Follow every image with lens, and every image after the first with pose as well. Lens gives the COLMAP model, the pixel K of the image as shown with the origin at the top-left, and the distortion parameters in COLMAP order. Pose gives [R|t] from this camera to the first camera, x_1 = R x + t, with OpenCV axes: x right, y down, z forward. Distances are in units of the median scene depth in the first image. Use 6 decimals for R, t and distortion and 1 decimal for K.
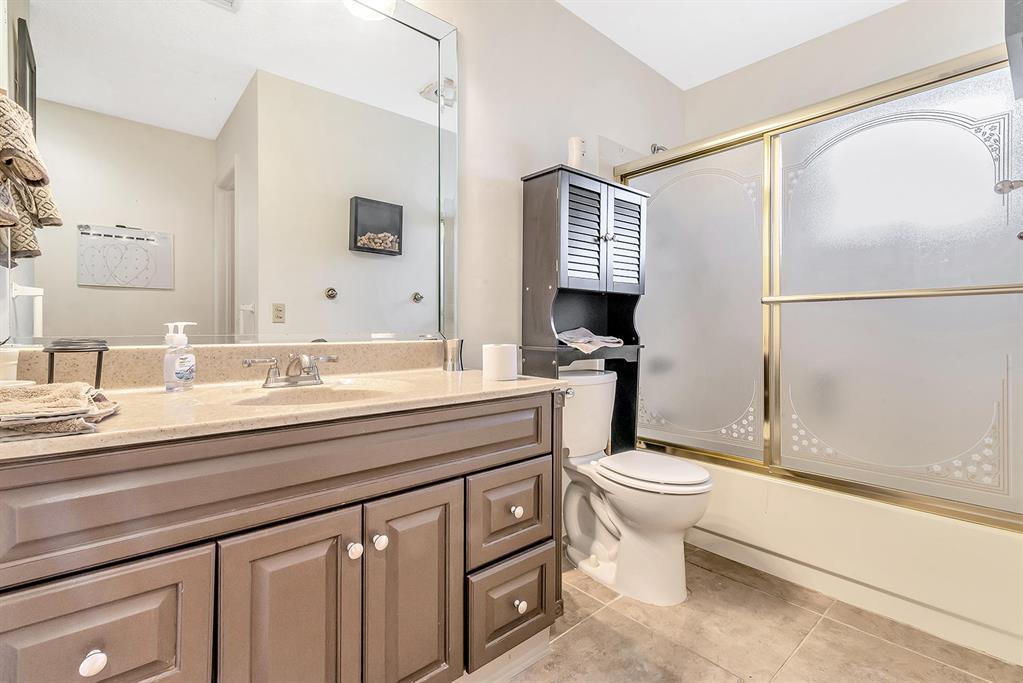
lens RADIAL K [[470.9, 0, 511.9], [0, 470.9, 335.2], [0, 0, 1]] dist [0.022499, -0.003437]
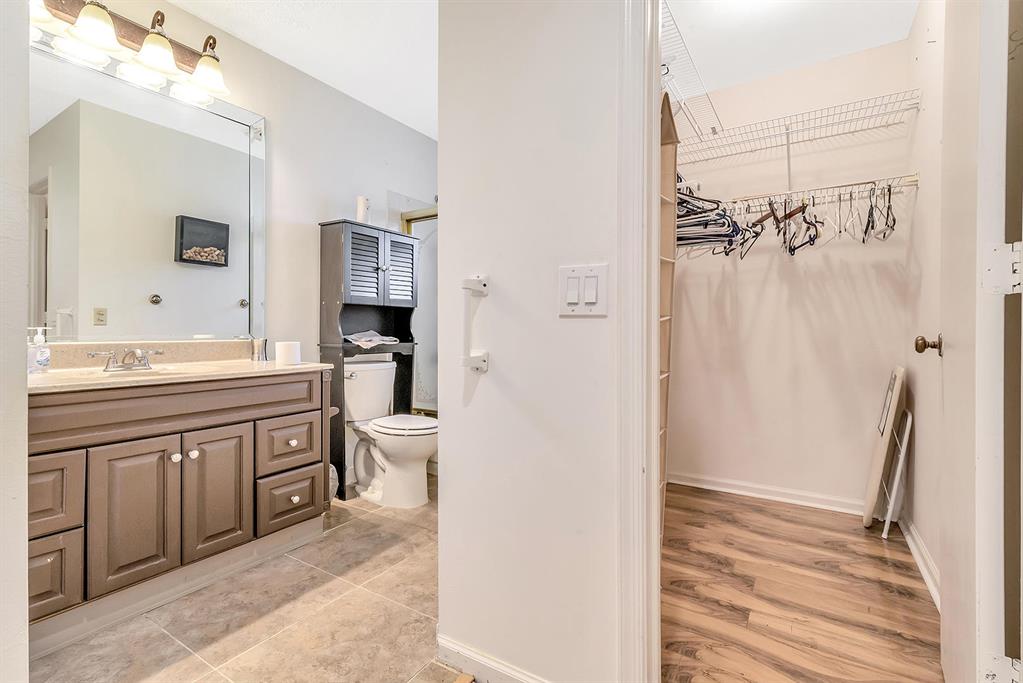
lens RADIAL K [[470.9, 0, 514.2], [0, 470.9, 336.1], [0, 0, 1]] dist [0.022499, -0.003437]
pose [[0.959748, -0.001027, 0.280859, 0.201135], [0.001232, 0.999999, -0.000552, 0.002263], [-0.280859, 0.000876, 0.959749, -0.560469]]
